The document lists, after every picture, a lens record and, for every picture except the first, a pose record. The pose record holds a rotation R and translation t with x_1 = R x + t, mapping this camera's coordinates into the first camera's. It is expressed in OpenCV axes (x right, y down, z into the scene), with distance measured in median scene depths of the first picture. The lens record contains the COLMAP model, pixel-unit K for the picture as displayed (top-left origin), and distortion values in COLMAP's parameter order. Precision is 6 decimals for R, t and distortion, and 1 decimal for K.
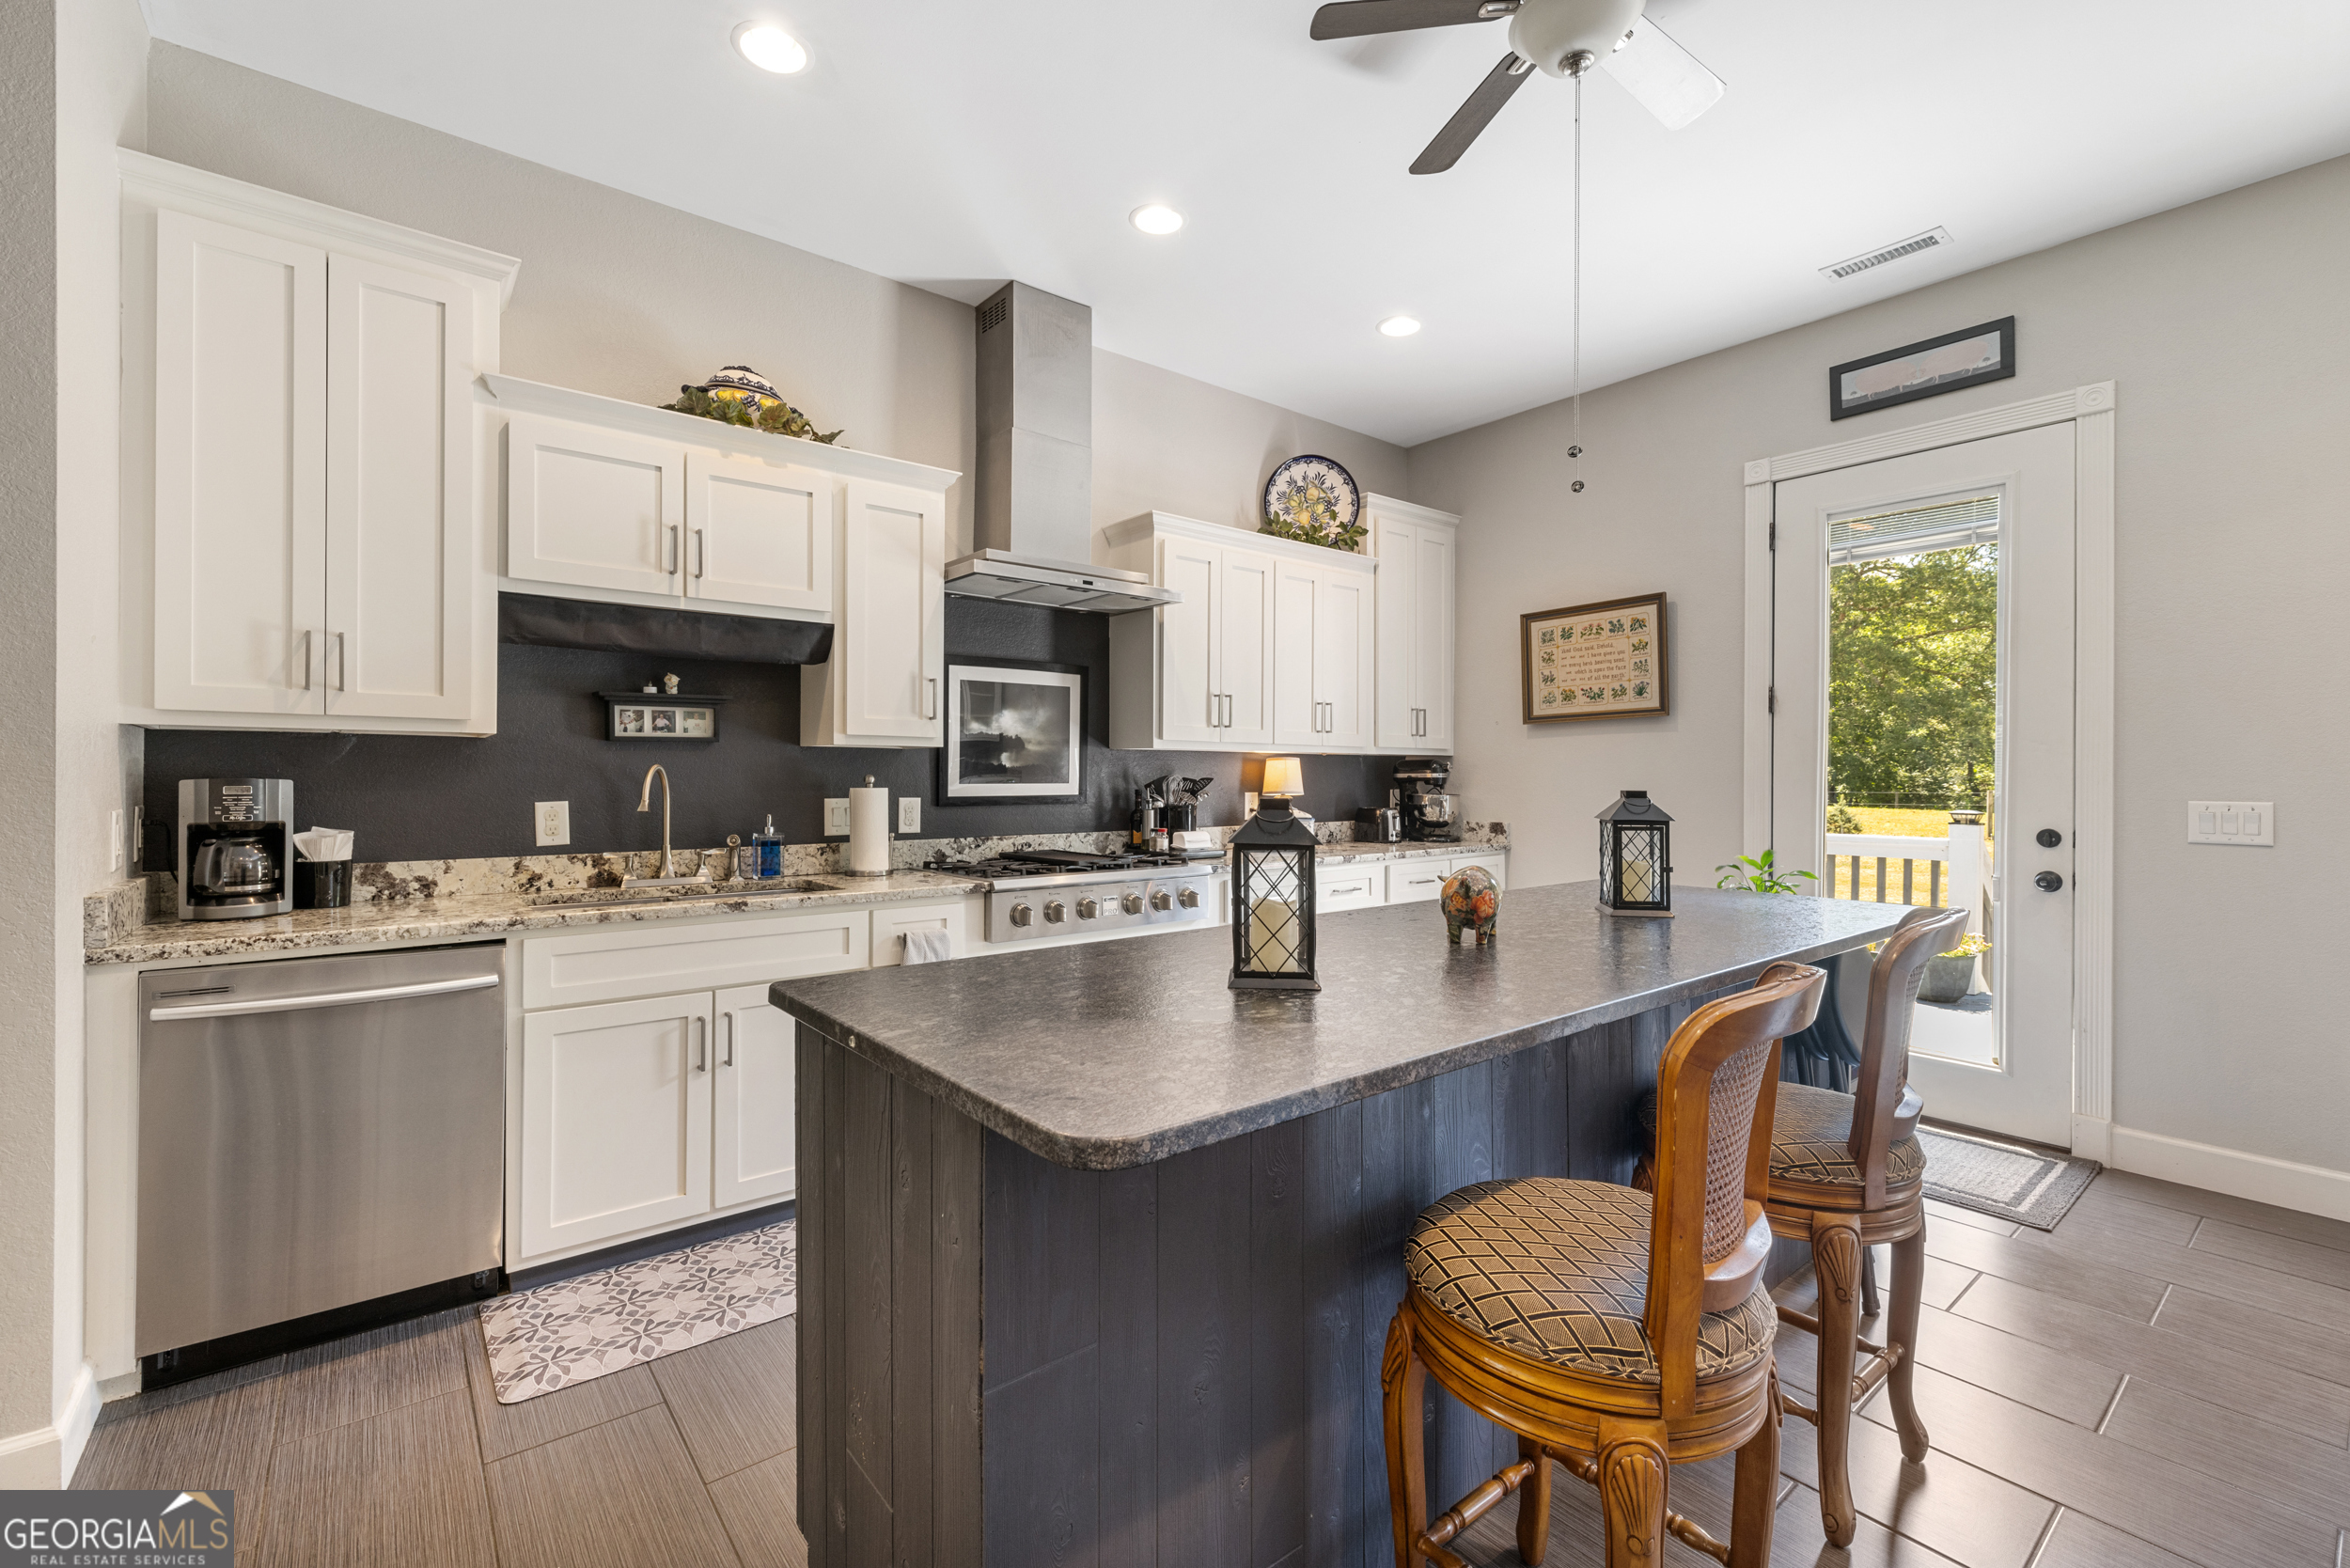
lens RADIAL K [[1002.5, 0, 1158.2], [0, 1002.5, 775.1], [0, 0, 1]] dist [0.002741, 0.000228]
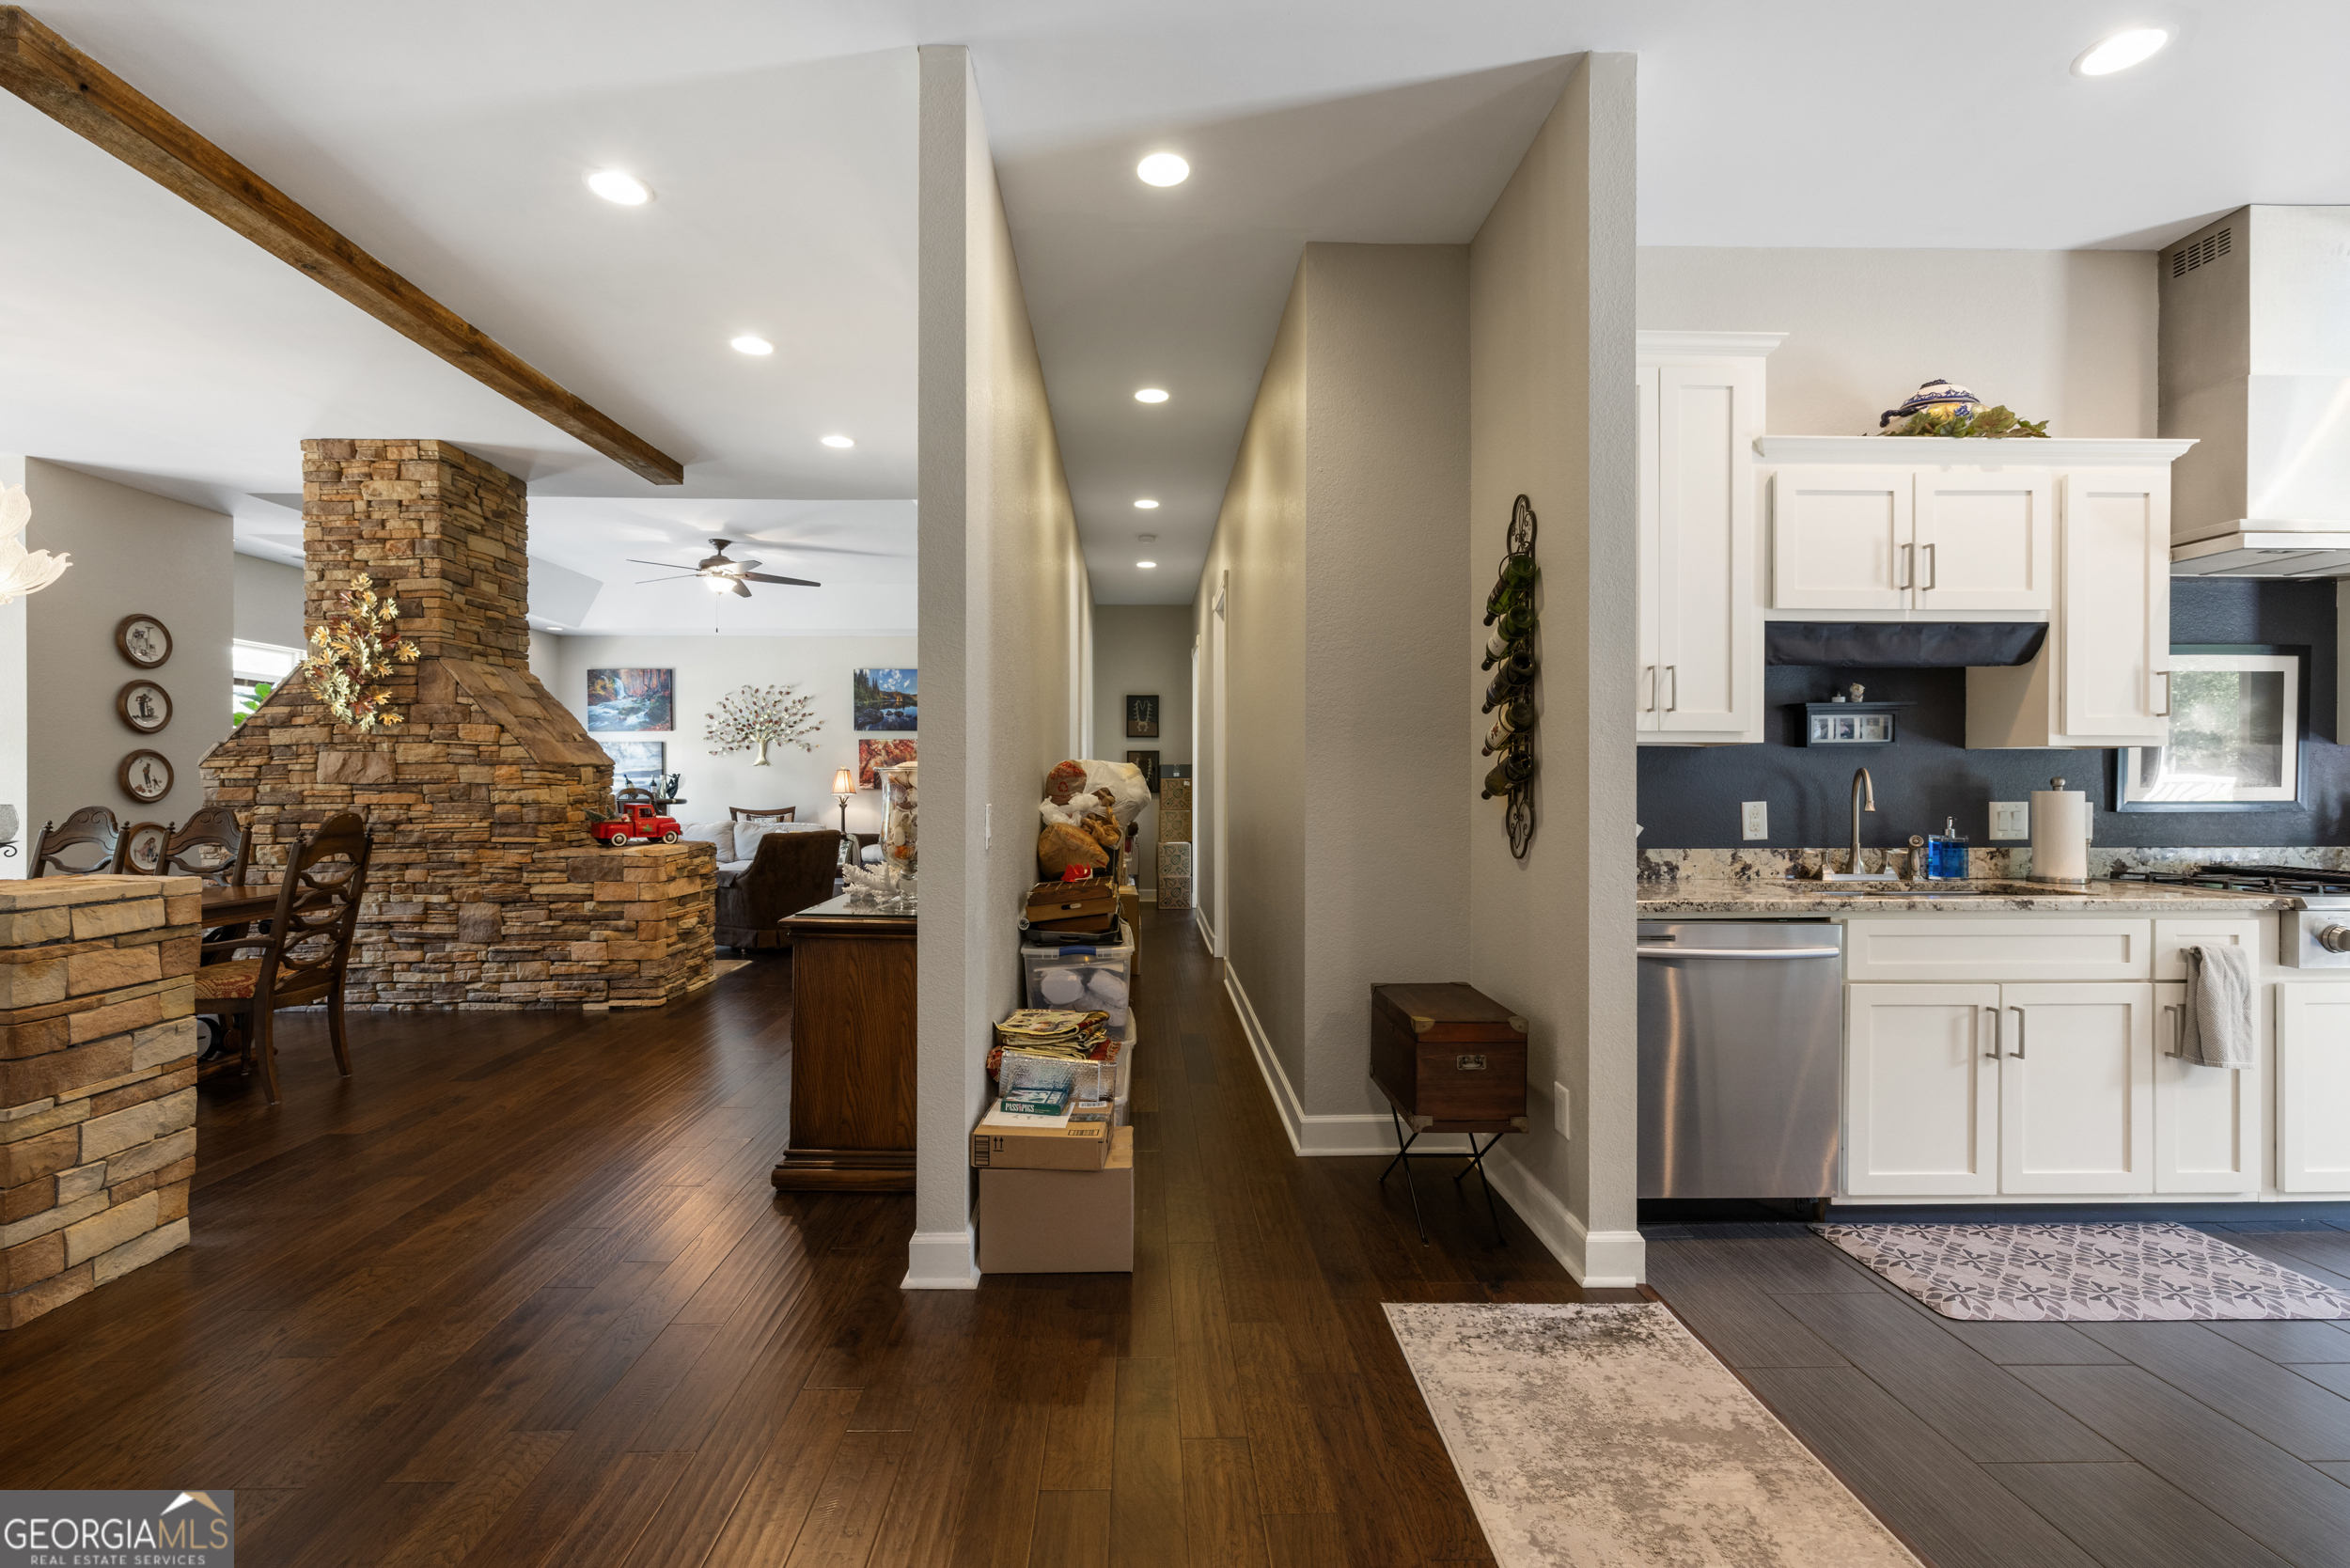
lens RADIAL K [[1002.5, 0, 1143.7], [0, 1002.5, 785.3], [0, 0, 1]] dist [0.002741, 0.000228]
pose [[0.794413, -0.002759, -0.607372, -0.450904], [0.003158, 0.999995, -0.000411, 0.005820], [0.607370, -0.001591, 0.794418, -0.321606]]
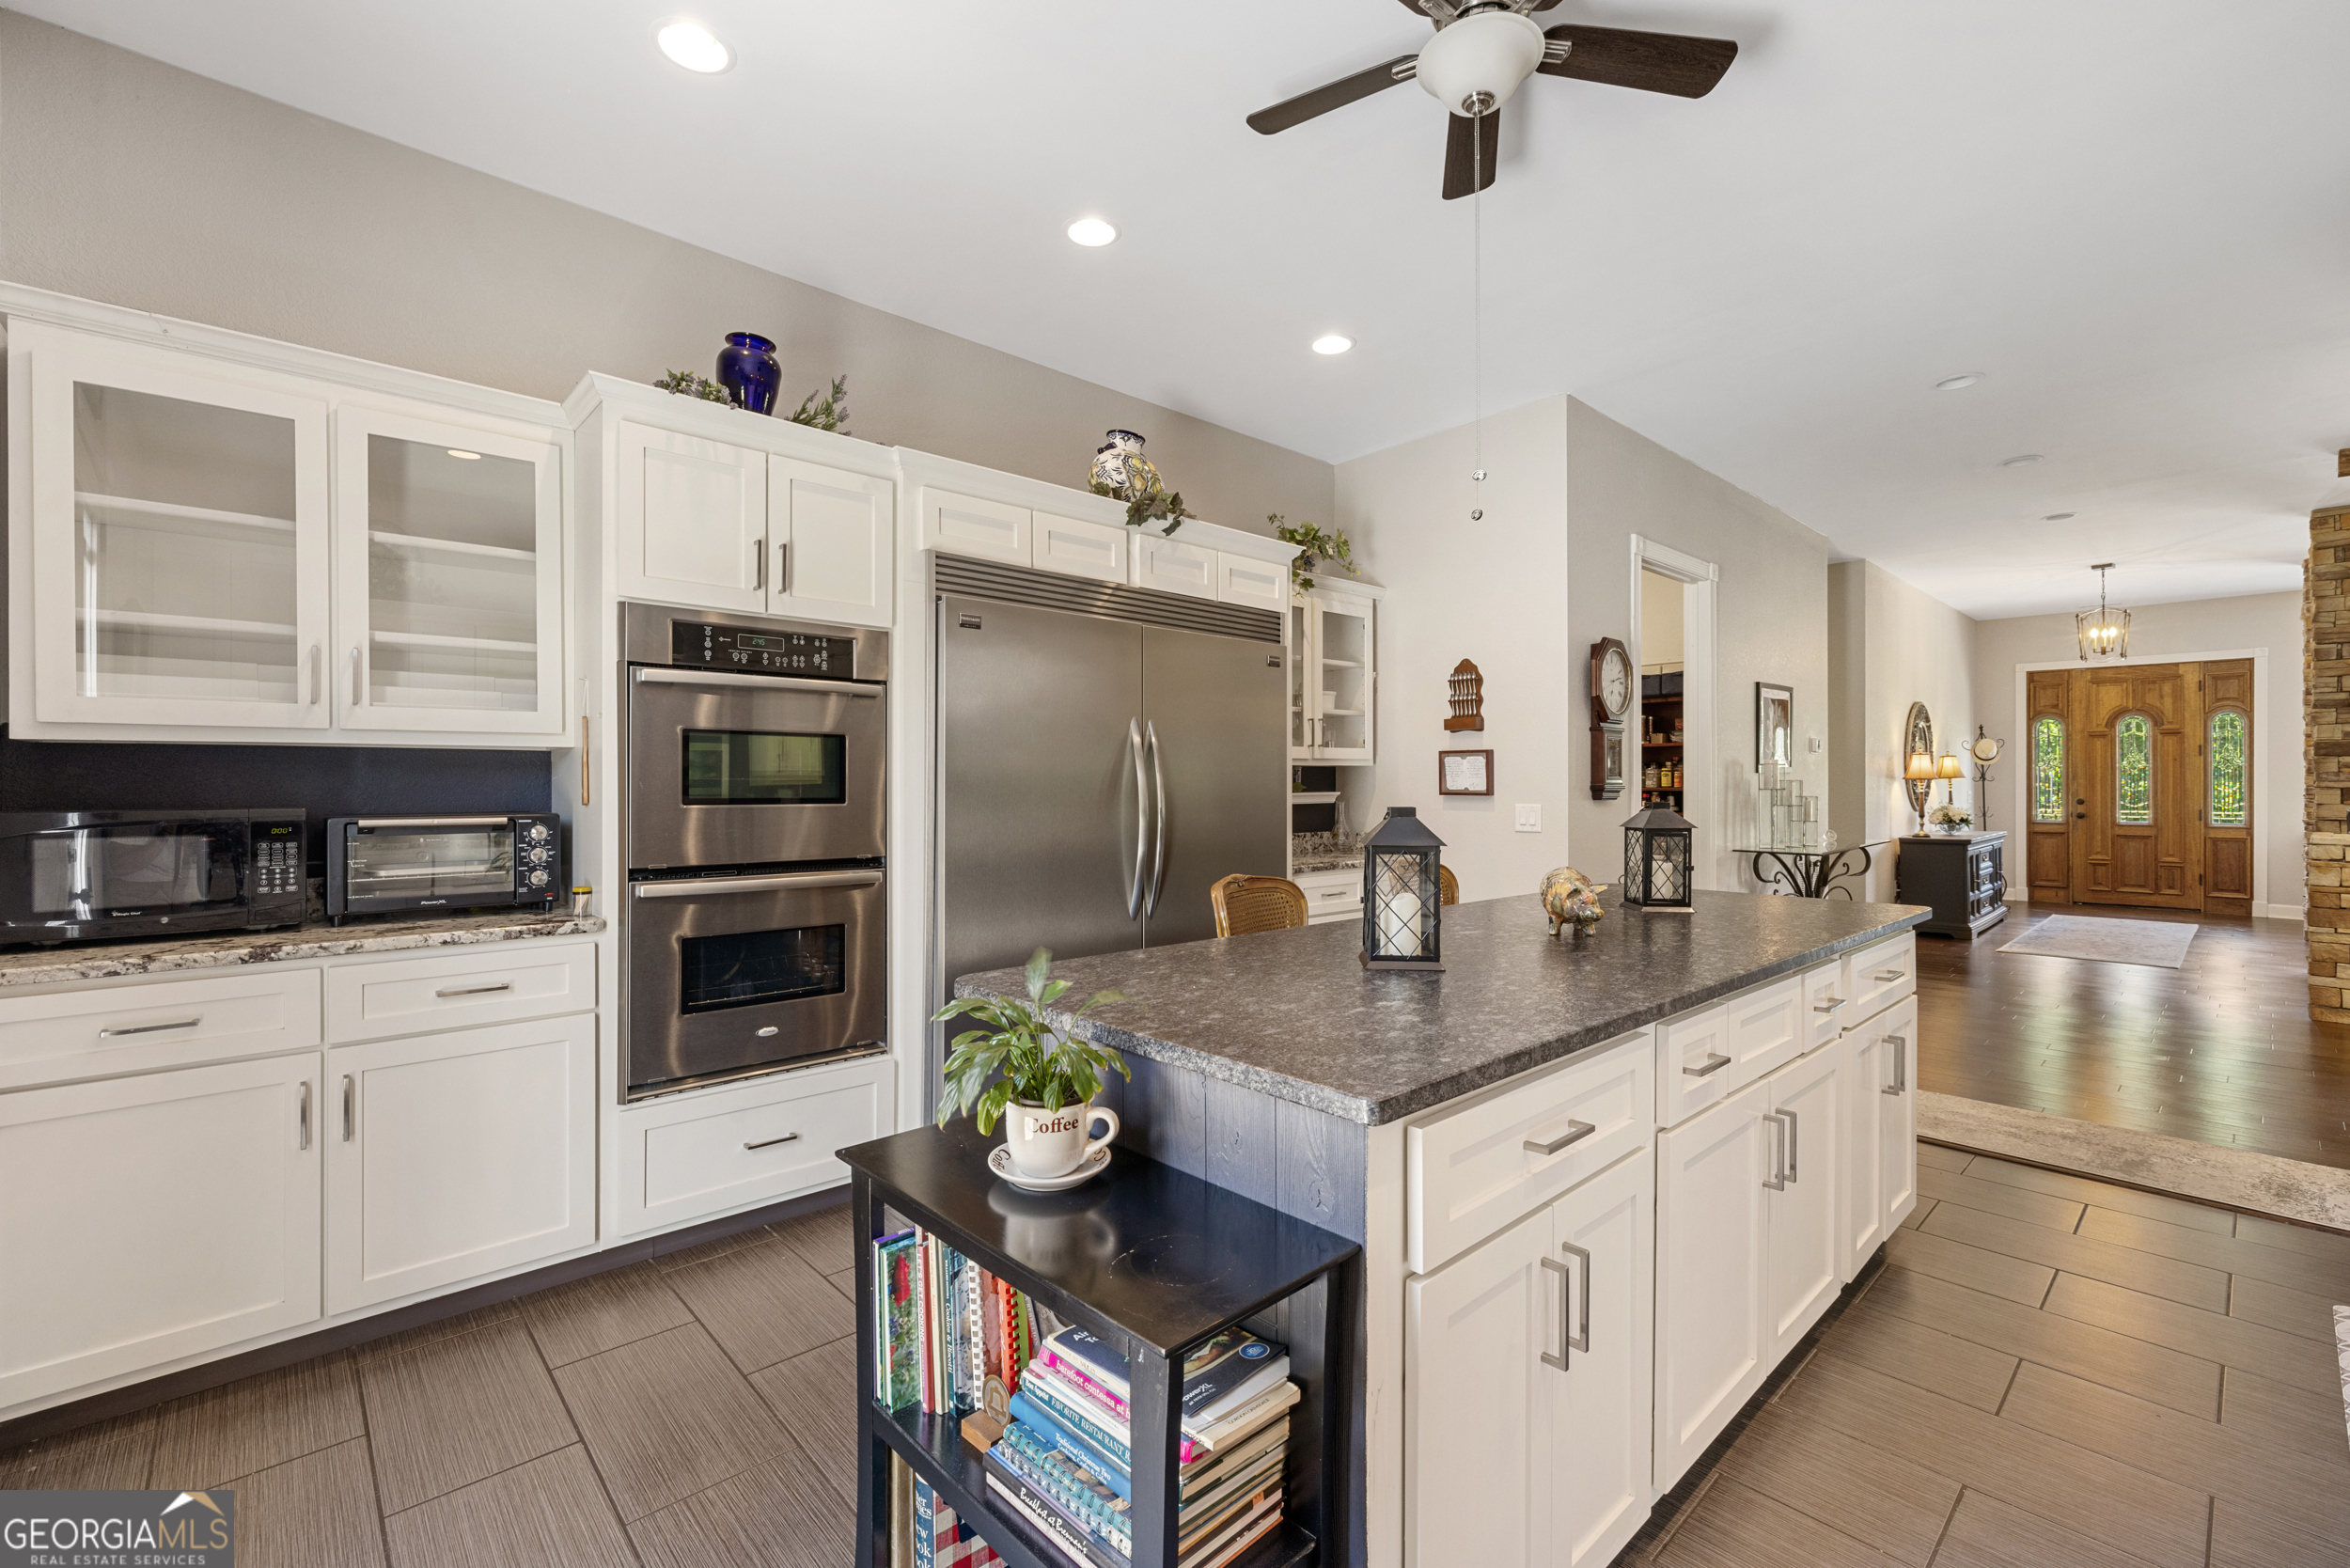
lens RADIAL K [[1002.5, 0, 1148.8], [0, 1002.5, 781.3], [0, 0, 1]] dist [0.002741, 0.000228]
pose [[-0.998127, -0.003809, -0.061062, 0.589298], [-0.003647, 0.999990, -0.002753, -0.002056], [0.061071, -0.002525, -0.998130, 1.414593]]
